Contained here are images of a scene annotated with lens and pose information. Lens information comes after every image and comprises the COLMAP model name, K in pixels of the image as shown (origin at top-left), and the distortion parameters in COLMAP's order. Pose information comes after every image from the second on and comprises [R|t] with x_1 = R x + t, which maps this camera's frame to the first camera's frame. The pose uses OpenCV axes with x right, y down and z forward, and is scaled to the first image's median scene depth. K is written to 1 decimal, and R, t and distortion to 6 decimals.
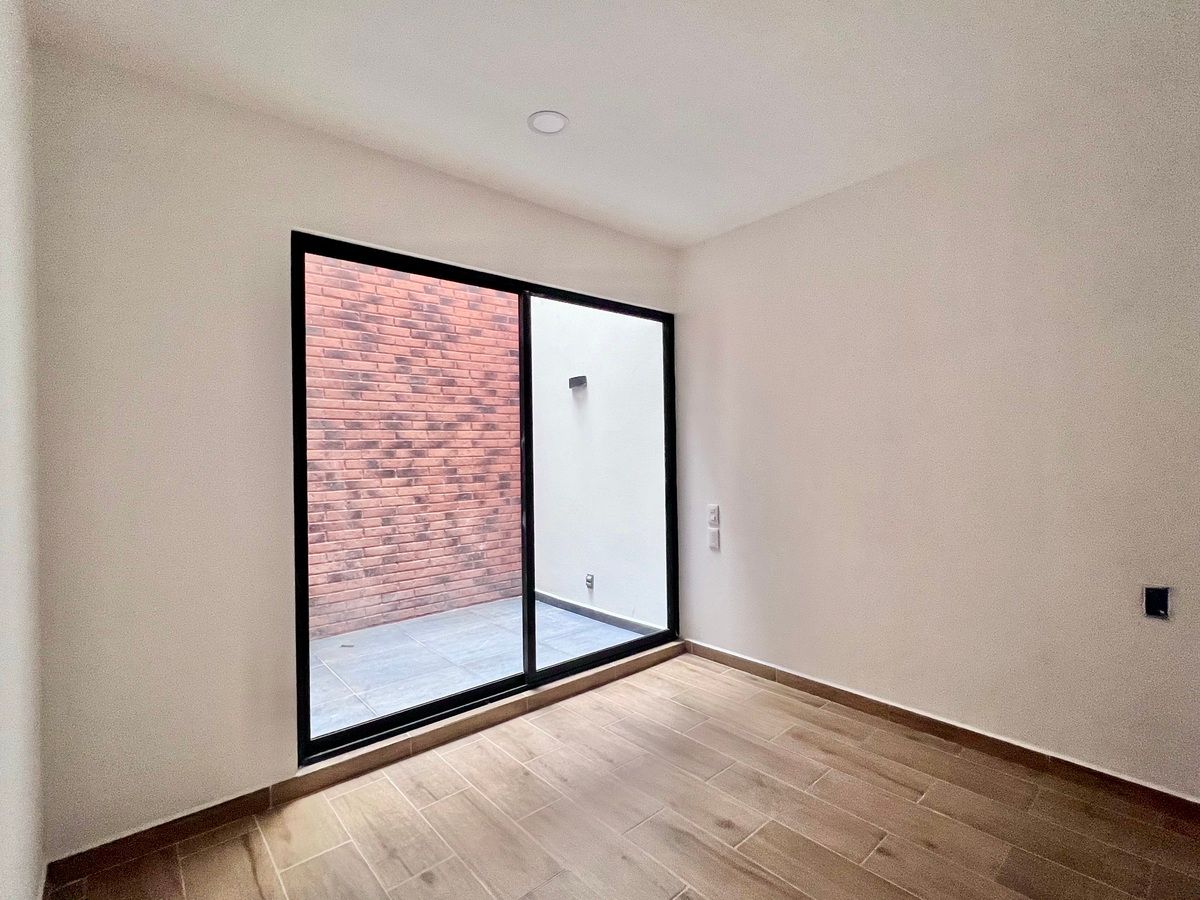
lens RADIAL K [[560.3, 0, 596.1], [0, 560.3, 443.7], [0, 0, 1]] dist [-0.007858, 0.001477]
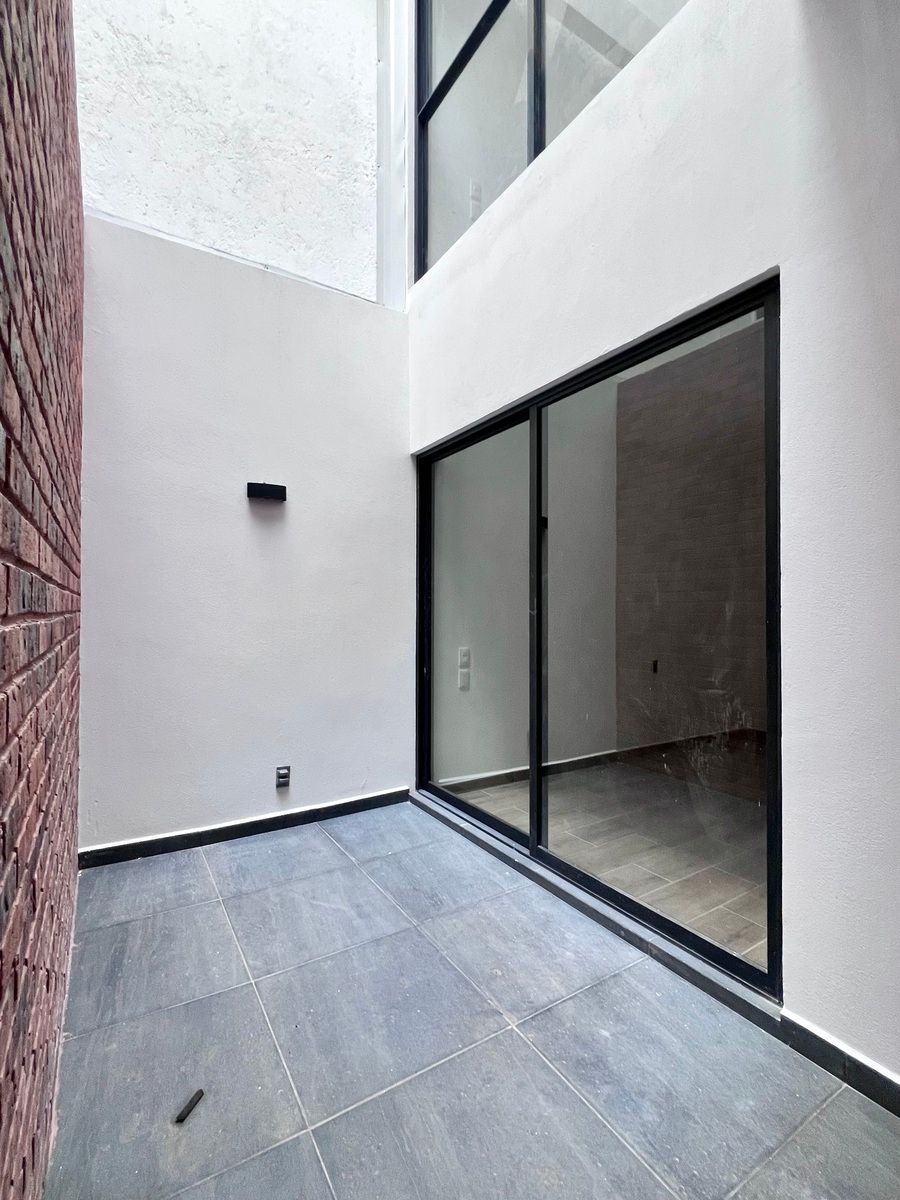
lens RADIAL K [[560.3, 0, 448.4], [0, 560.3, 607.9], [0, 0, 1]] dist [-0.007858, 0.001477]
pose [[0.147486, 0.020998, 0.988841, -0.868170], [-0.016460, 0.999688, -0.018774, 0.052468], [-0.988927, -0.013507, 0.147785, 0.877126]]
